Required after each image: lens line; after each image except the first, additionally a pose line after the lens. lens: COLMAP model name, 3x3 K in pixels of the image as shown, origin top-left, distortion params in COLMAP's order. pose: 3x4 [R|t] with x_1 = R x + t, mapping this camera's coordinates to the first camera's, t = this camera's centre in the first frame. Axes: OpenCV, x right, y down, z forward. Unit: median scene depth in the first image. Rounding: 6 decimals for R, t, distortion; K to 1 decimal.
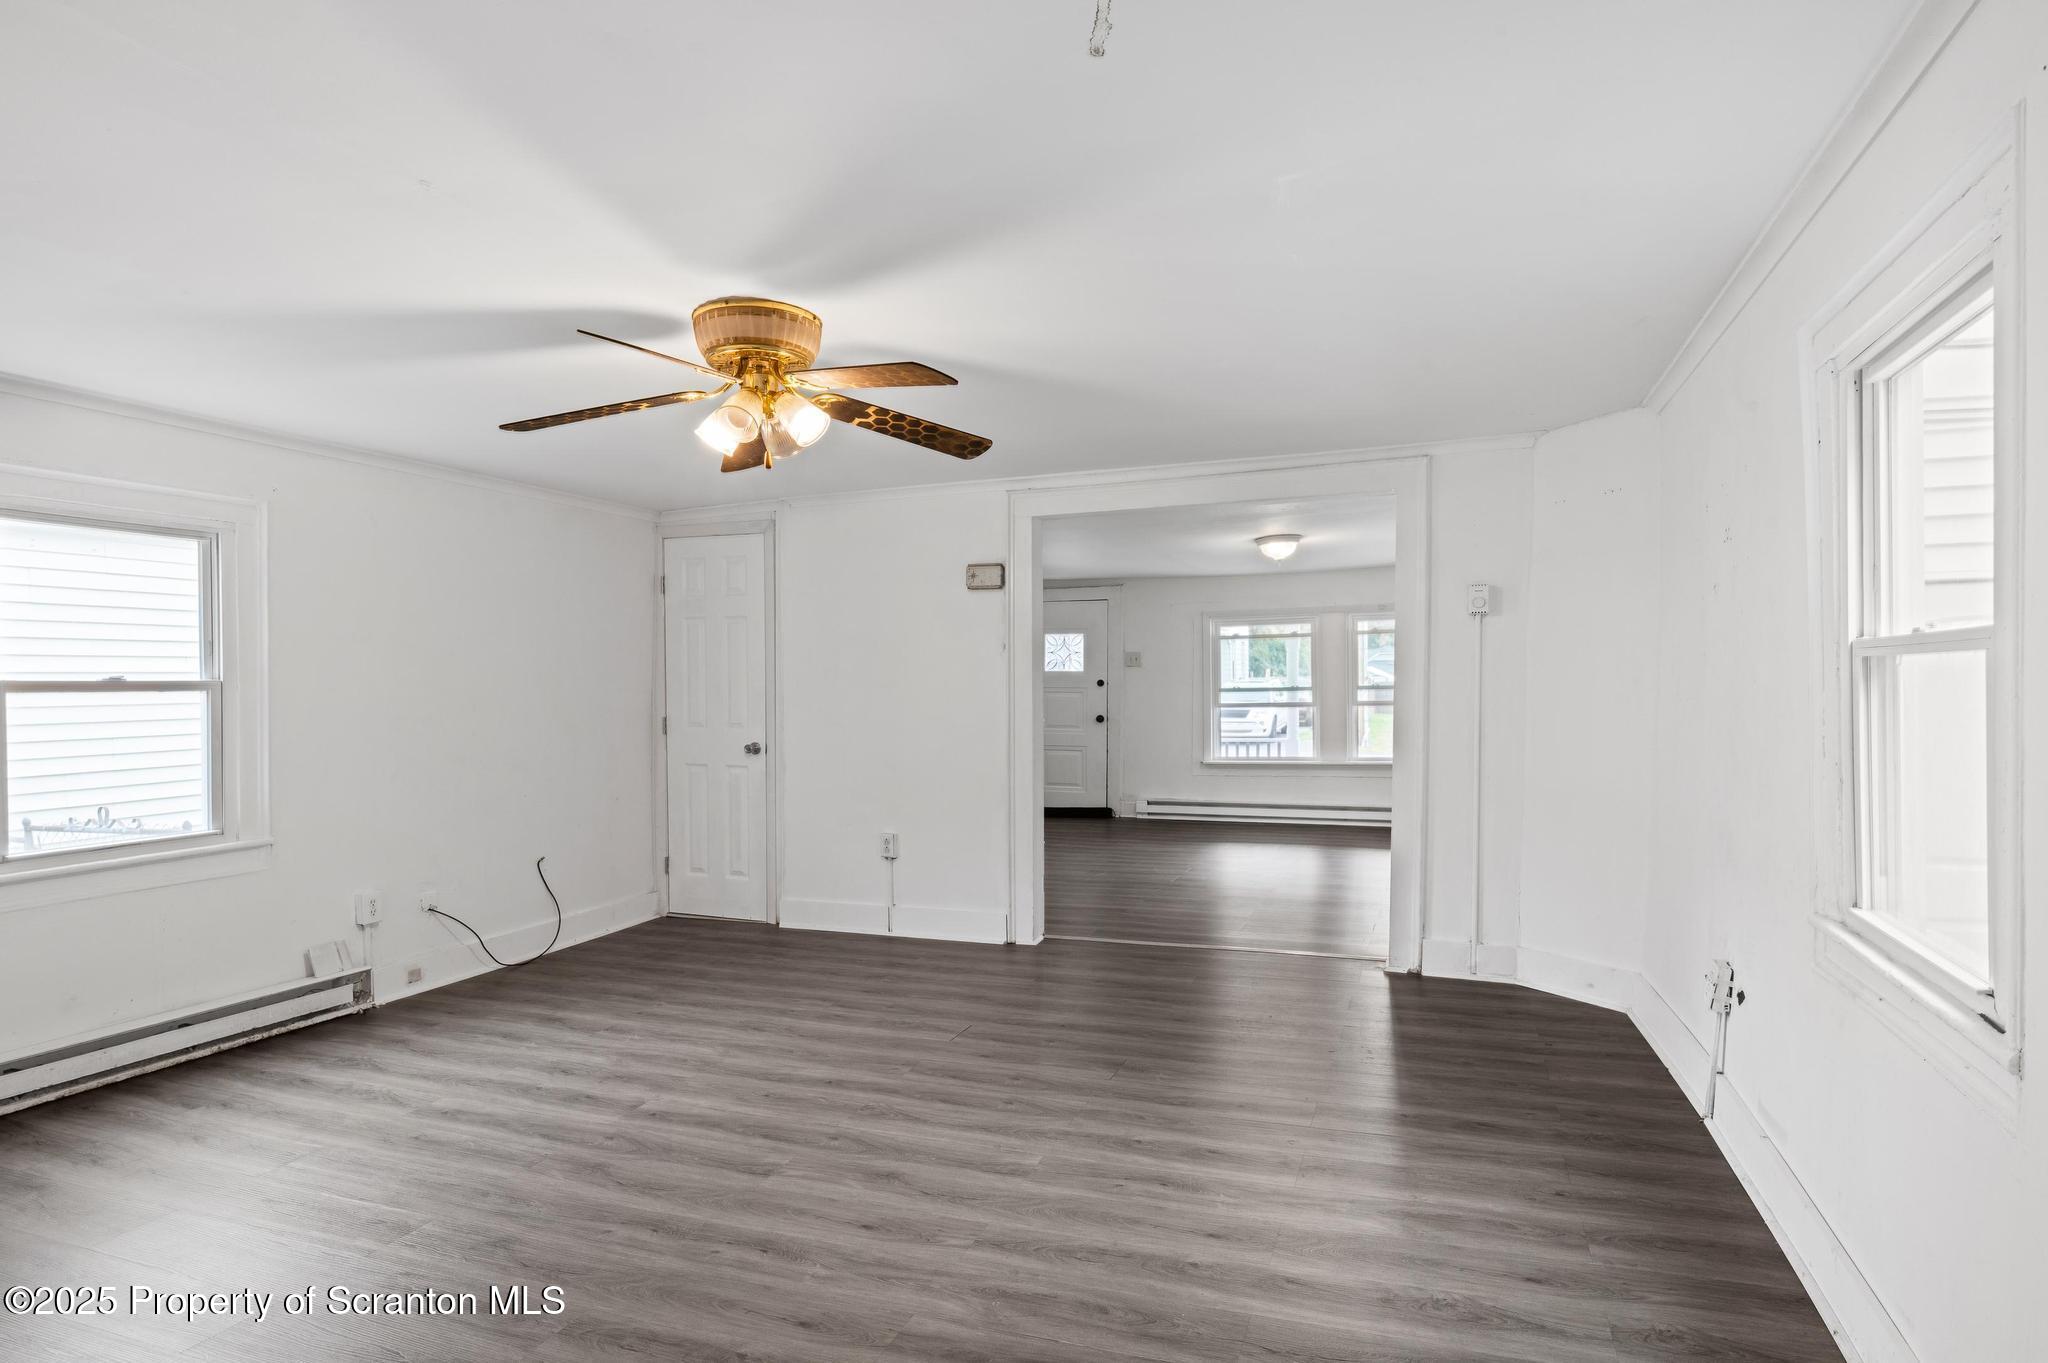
lens RADIAL K [[1091.9, 0, 1203.8], [0, 1091.9, 708.9], [0, 0, 1]] dist [0.000689, 0.000673]
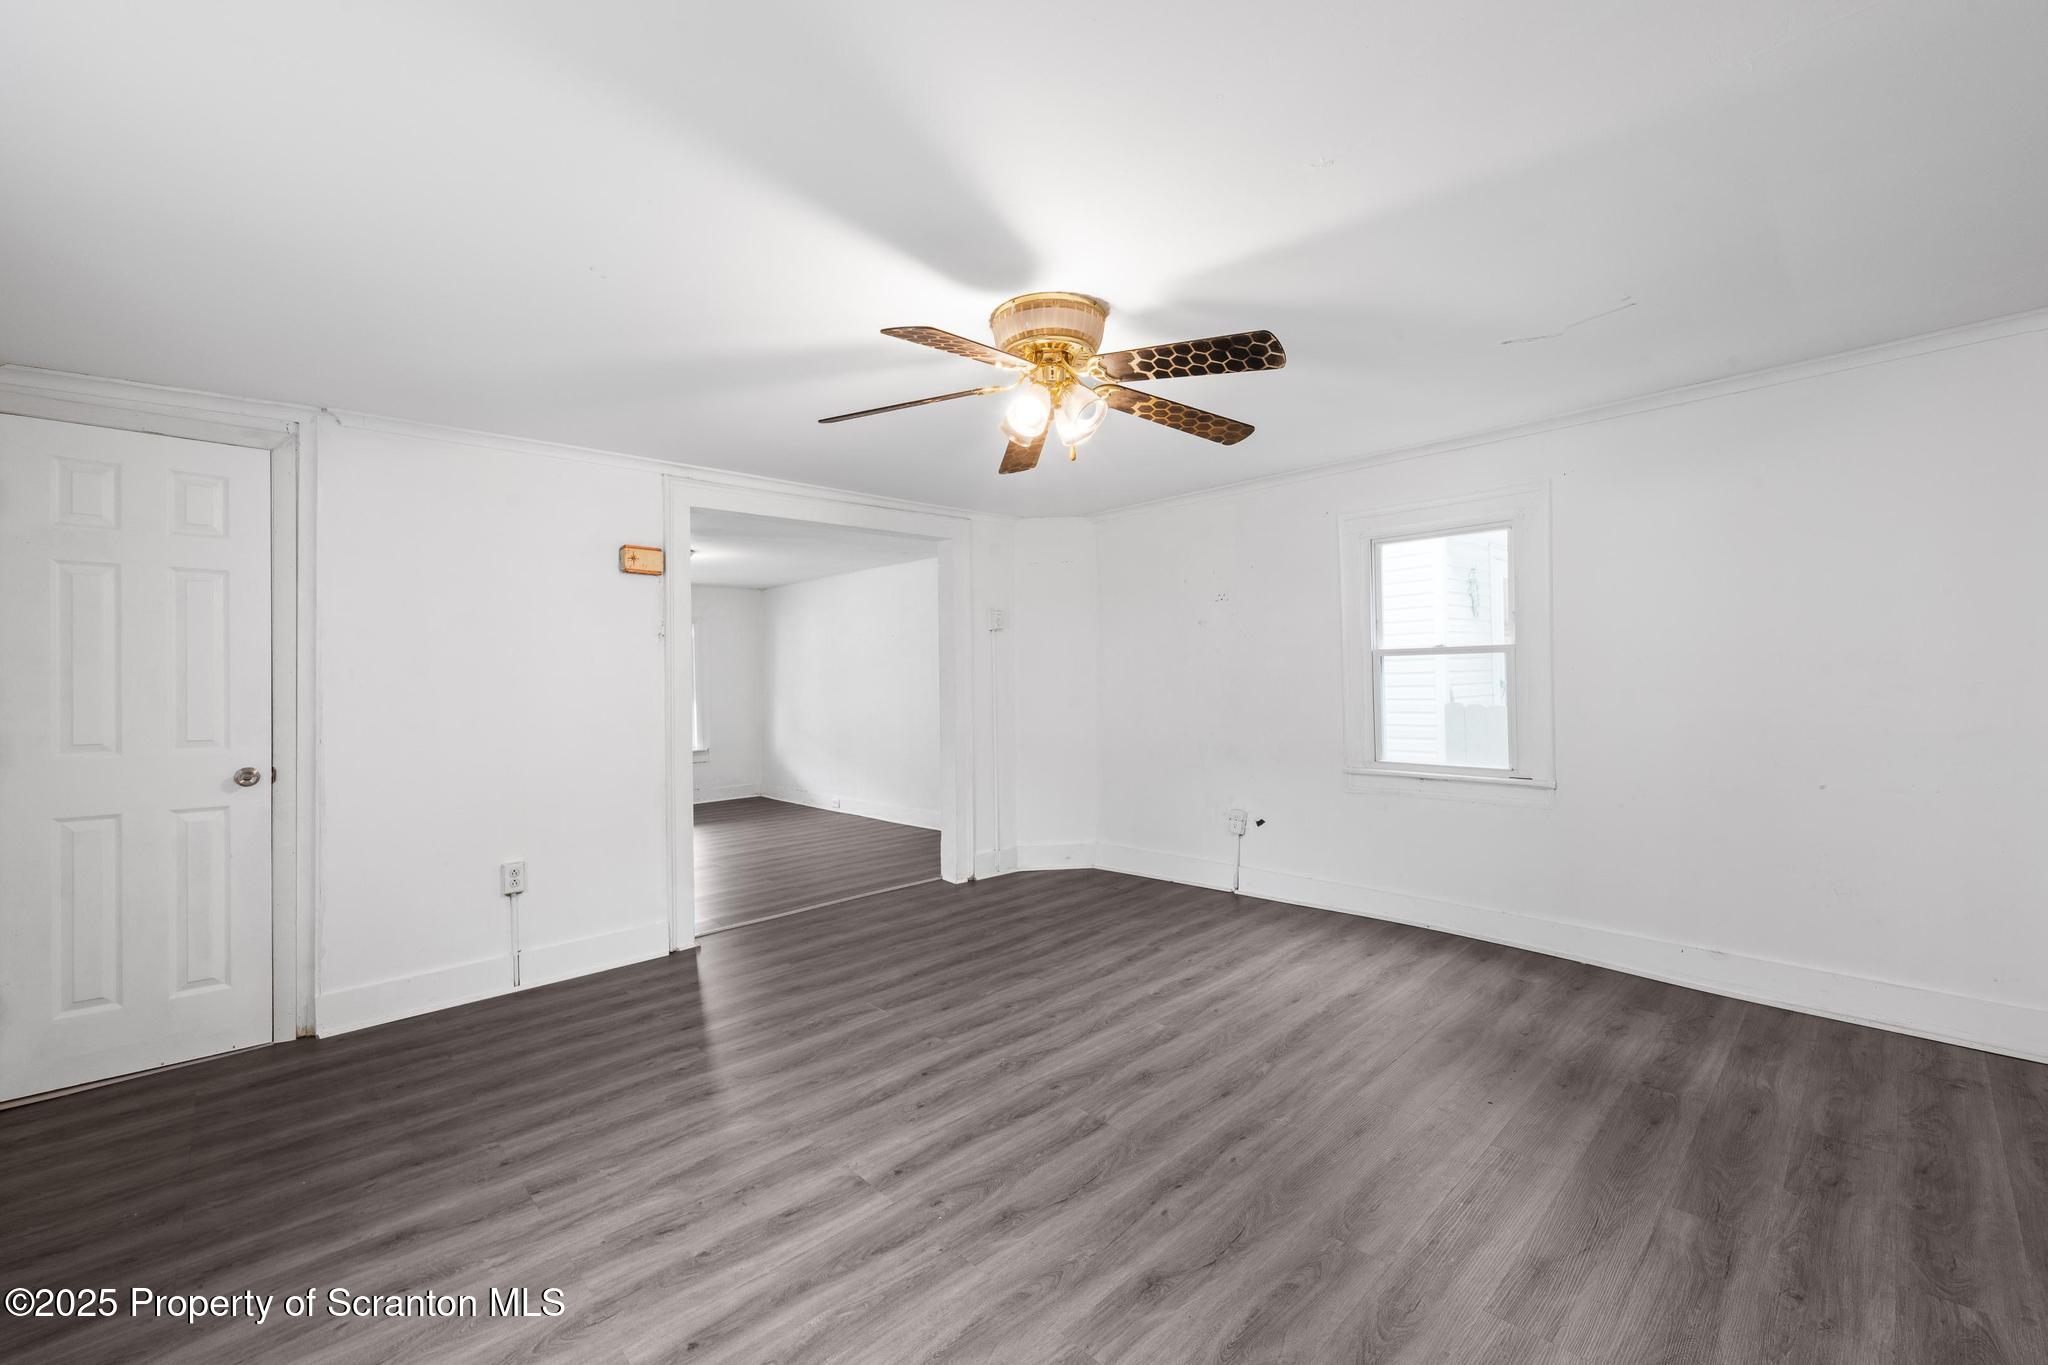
lens RADIAL K [[813.2, 0, 1035.2], [0, 813.2, 683.8], [0, 0, 1]] dist [0.000312, 0.000248]
pose [[0.477515, -0.002169, 0.878621, -0.967768], [0.036531, 0.999181, -0.017388, 0.010951], [-0.877864, 0.040400, 0.477204, 0.574426]]
